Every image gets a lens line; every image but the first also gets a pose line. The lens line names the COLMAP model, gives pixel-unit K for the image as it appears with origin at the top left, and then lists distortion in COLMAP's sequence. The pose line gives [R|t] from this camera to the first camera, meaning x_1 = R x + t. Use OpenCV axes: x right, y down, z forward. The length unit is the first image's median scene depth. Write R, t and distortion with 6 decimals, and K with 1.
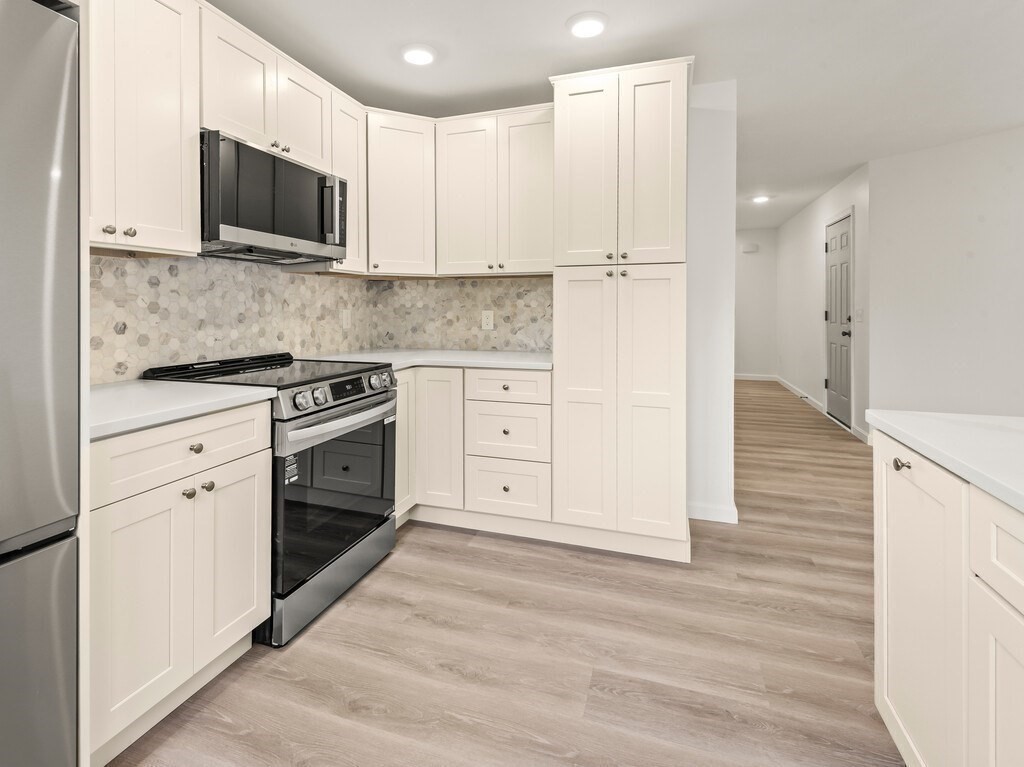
lens RADIAL K [[512.2, 0, 488.0], [0, 512.2, 312.4], [0, 0, 1]] dist [0.020391, -0.013439]
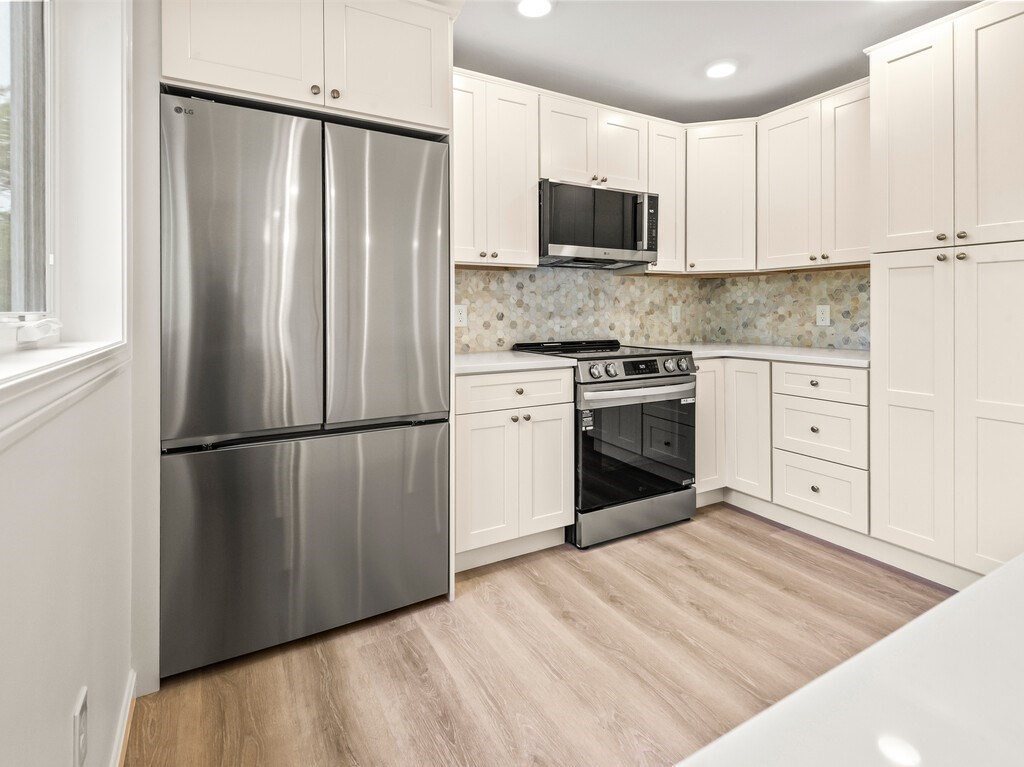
lens RADIAL K [[512.2, 0, 513.3], [0, 512.2, 312.8], [0, 0, 1]] dist [0.020391, -0.013439]
pose [[0.750519, -0.001298, -0.660848, 0.288293], [-0.001915, 0.999990, -0.004138, 0.022078], [0.660846, 0.004371, 0.750509, -0.114076]]
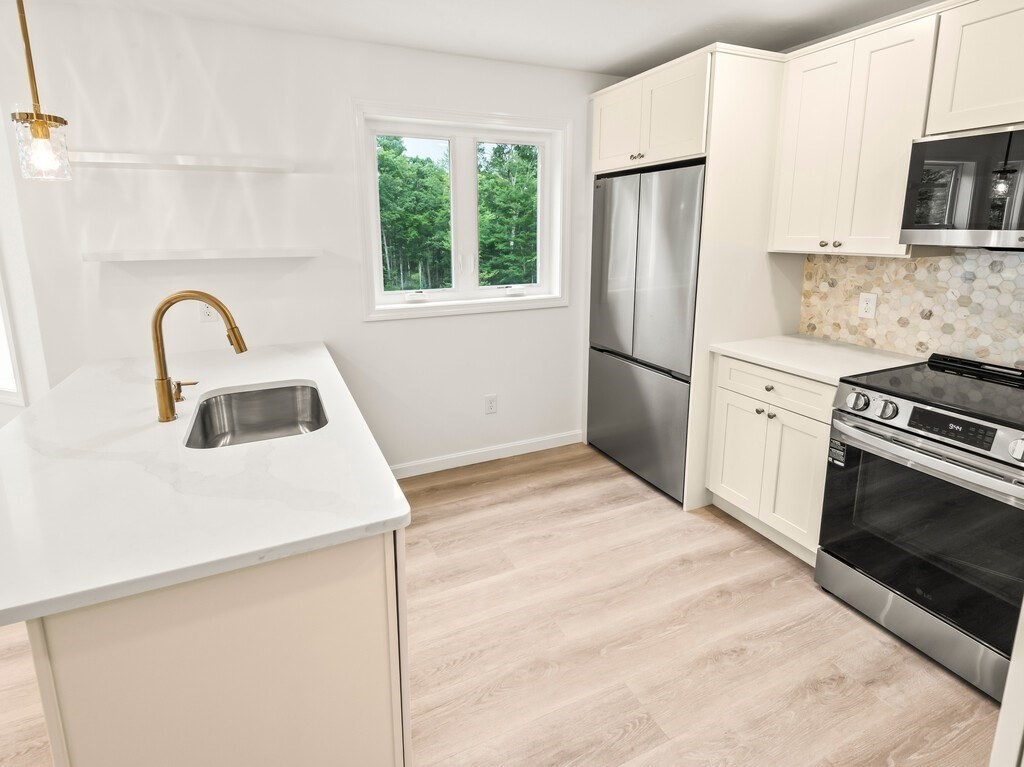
lens RADIAL K [[512.2, 0, 502.3], [0, 512.2, 323.7], [0, 0, 1]] dist [0.020391, -0.013439]
pose [[-0.728363, 0.128589, -0.673017, 0.700922], [-0.000085, 0.982215, 0.187757, -0.148773], [0.685192, 0.136813, -0.715398, 1.010773]]
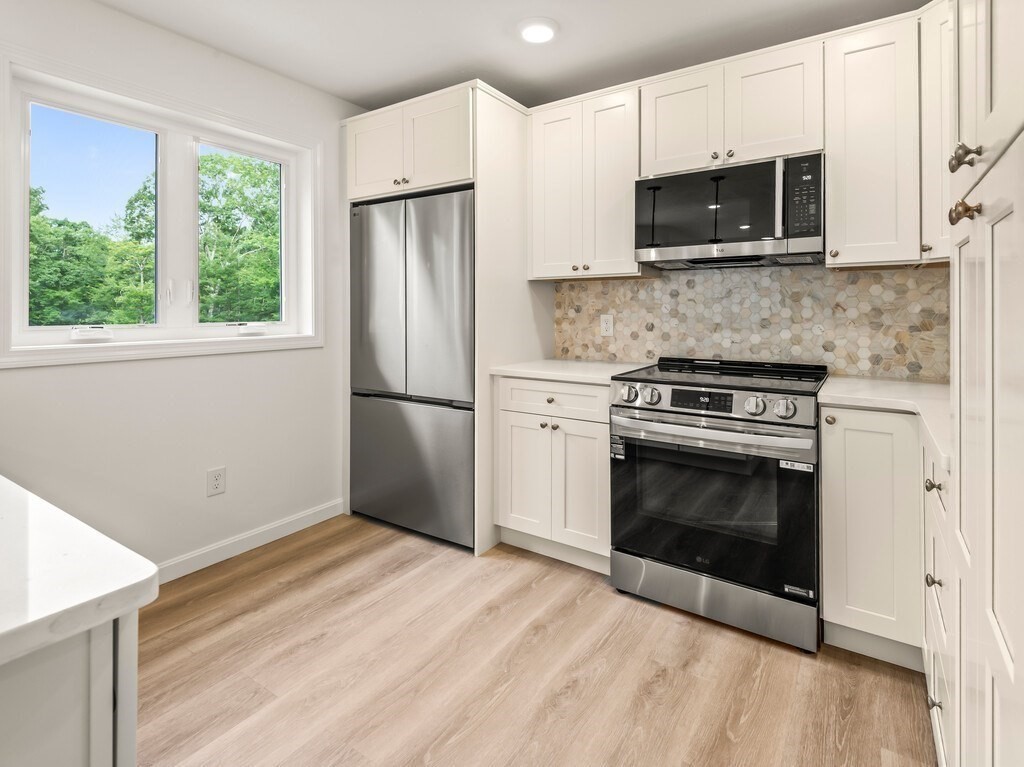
lens RADIAL K [[512.2, 0, 529.4], [0, 512.2, 310.3], [0, 0, 1]] dist [0.020391, -0.013439]
pose [[-0.236886, -0.003442, -0.971531, 0.664762], [-0.008817, 0.999960, -0.001393, -0.009959], [0.971497, 0.008236, -0.236907, 0.861848]]
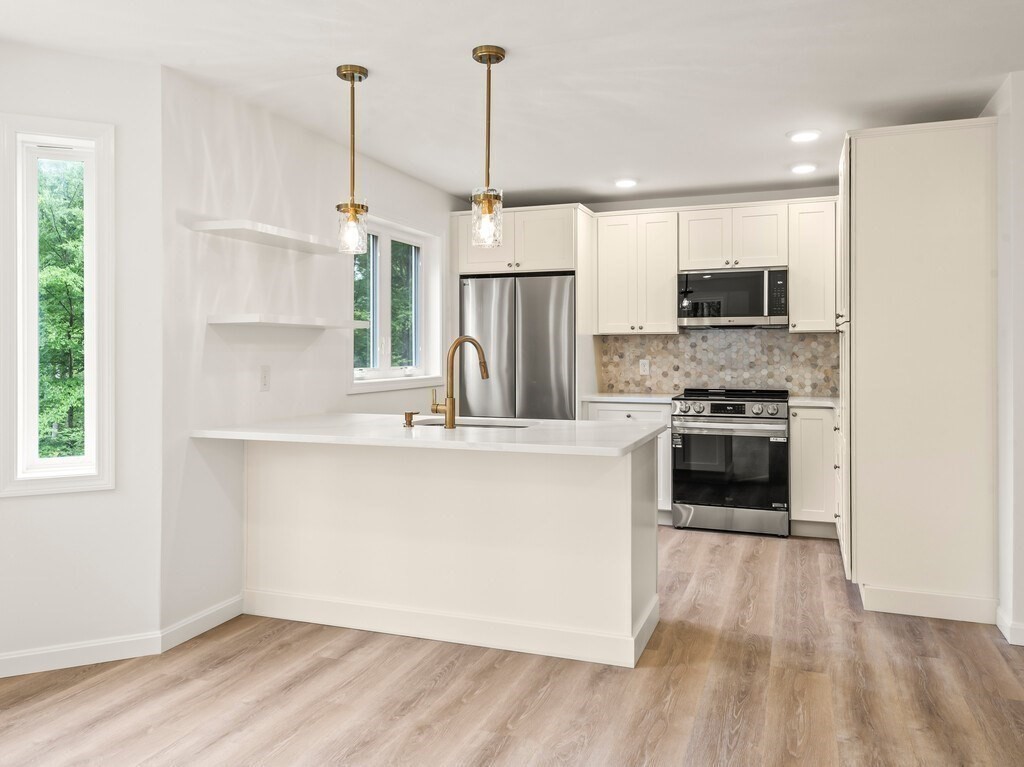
lens RADIAL K [[744.9, 0, 505.6], [0, 744.9, 343.5], [0, 0, 1]] dist [-0.022785, 0.007645]
pose [[-0.033867, -0.009693, -0.999379, 2.018383], [-0.006813, 0.999932, -0.009467, -0.031564], [0.999403, 0.006488, -0.033931, 0.342407]]
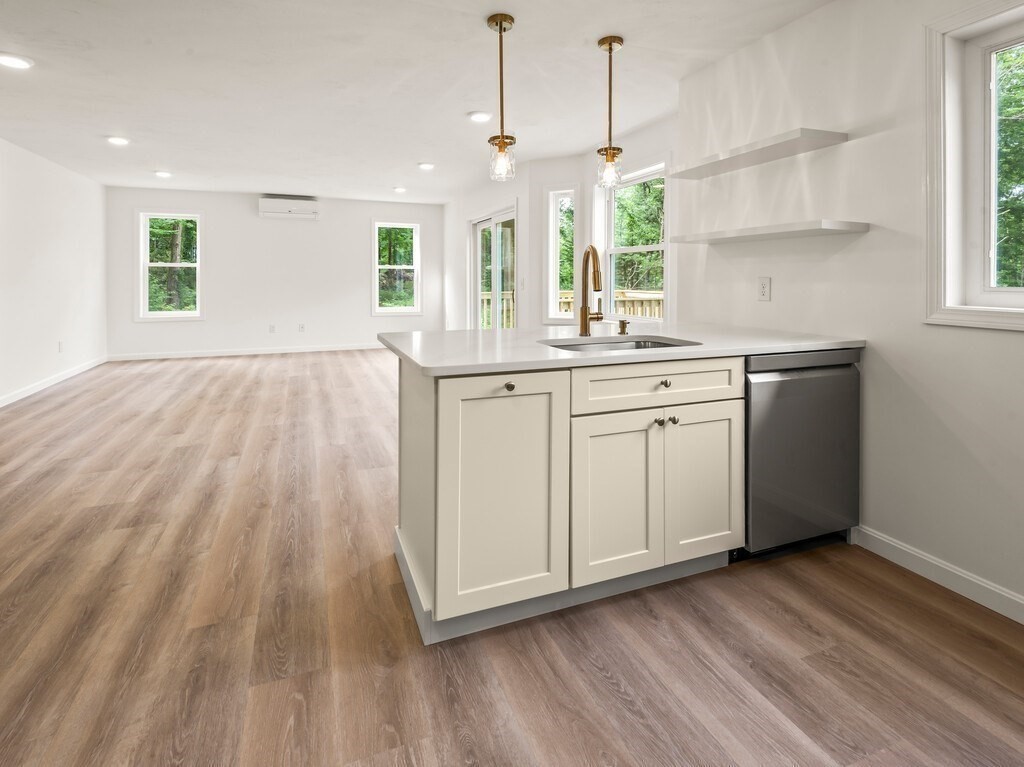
lens RADIAL K [[512.2, 0, 503.2], [0, 512.2, 307.2], [0, 0, 1]] dist [0.020391, -0.013439]
pose [[-0.651174, -0.047106, 0.757465, -0.096002], [0.001311, 0.998001, 0.063191, 0.004435], [-0.758927, 0.042141, -0.649810, 0.967322]]
